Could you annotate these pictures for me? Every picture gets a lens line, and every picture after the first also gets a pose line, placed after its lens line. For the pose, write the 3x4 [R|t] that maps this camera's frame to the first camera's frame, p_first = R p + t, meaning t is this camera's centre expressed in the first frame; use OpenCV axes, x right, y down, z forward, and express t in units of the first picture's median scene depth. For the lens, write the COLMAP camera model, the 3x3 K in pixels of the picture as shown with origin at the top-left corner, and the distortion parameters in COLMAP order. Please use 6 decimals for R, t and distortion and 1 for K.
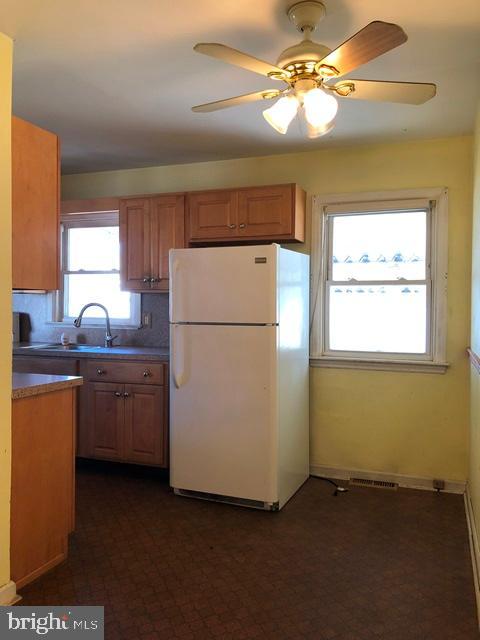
lens RADIAL K [[528.2, 0, 240.0], [0, 528.2, 320.0], [0, 0, 1]] dist [0.044895, 0.005620]
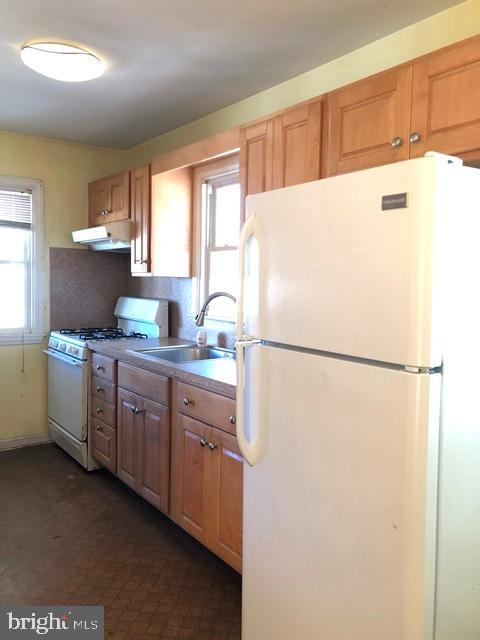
lens RADIAL K [[518.4, 0, 238.3], [0, 518.4, 307.8], [0, 0, 1]] dist [0.003542, 0.002712]
pose [[0.826571, 0.045081, -0.561024, 0.133086], [-0.037088, 0.998983, 0.025630, -0.033319], [0.561609, -0.000378, 0.827403, 0.512090]]
